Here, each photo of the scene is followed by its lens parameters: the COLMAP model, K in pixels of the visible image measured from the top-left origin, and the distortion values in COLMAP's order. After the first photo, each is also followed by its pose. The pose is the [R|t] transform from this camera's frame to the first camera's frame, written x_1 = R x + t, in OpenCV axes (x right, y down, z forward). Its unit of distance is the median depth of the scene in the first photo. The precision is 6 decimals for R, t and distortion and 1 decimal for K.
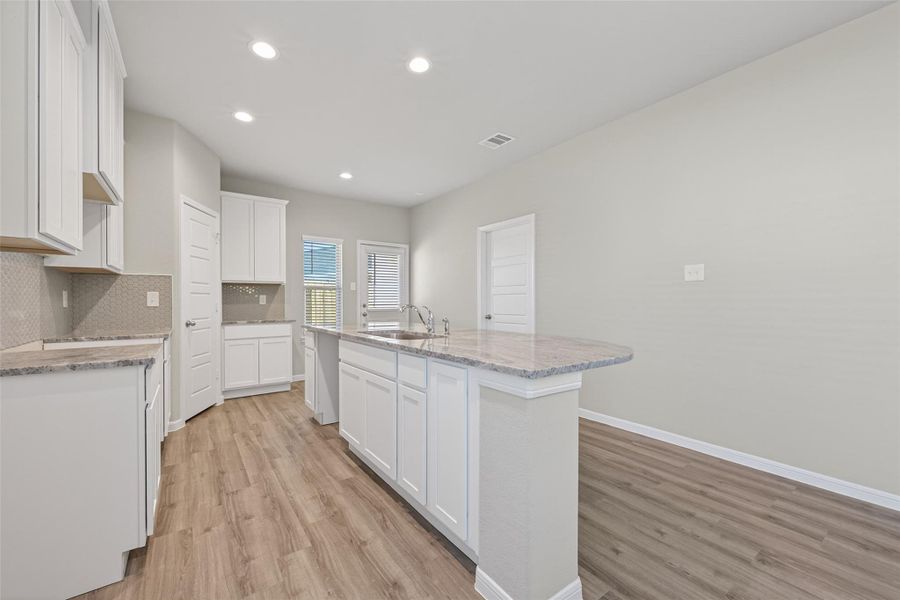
lens RADIAL K [[364.9, 0, 454.2], [0, 364.9, 302.3], [0, 0, 1]] dist [0.000260, 0.000070]
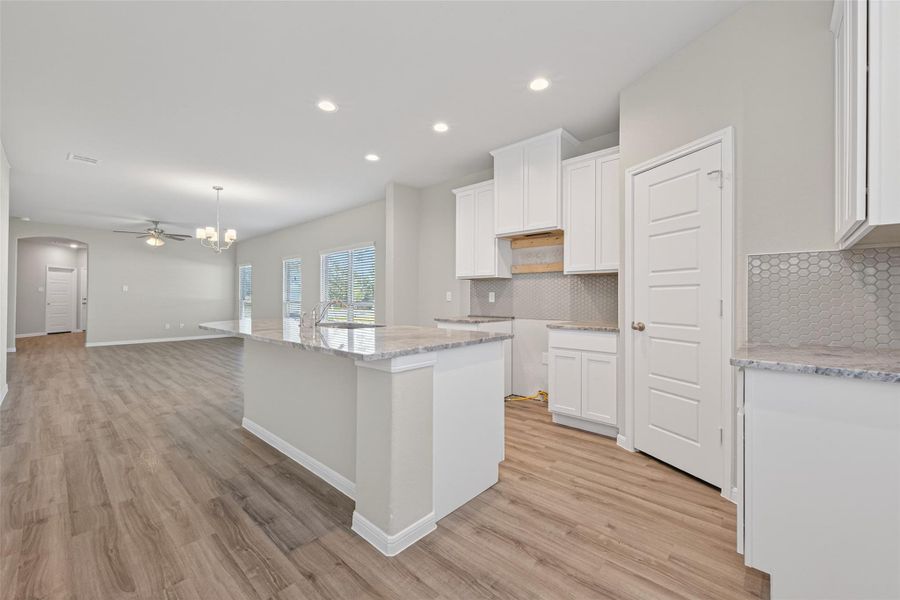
lens RADIAL K [[364.9, 0, 470.7], [0, 364.9, 300.1], [0, 0, 1]] dist [0.000260, 0.000070]
pose [[-0.974139, 0.001689, -0.225944, -0.321914], [0.000537, 0.999987, 0.005161, 0.002473], [0.225950, 0.004907, -0.974127, 2.528539]]
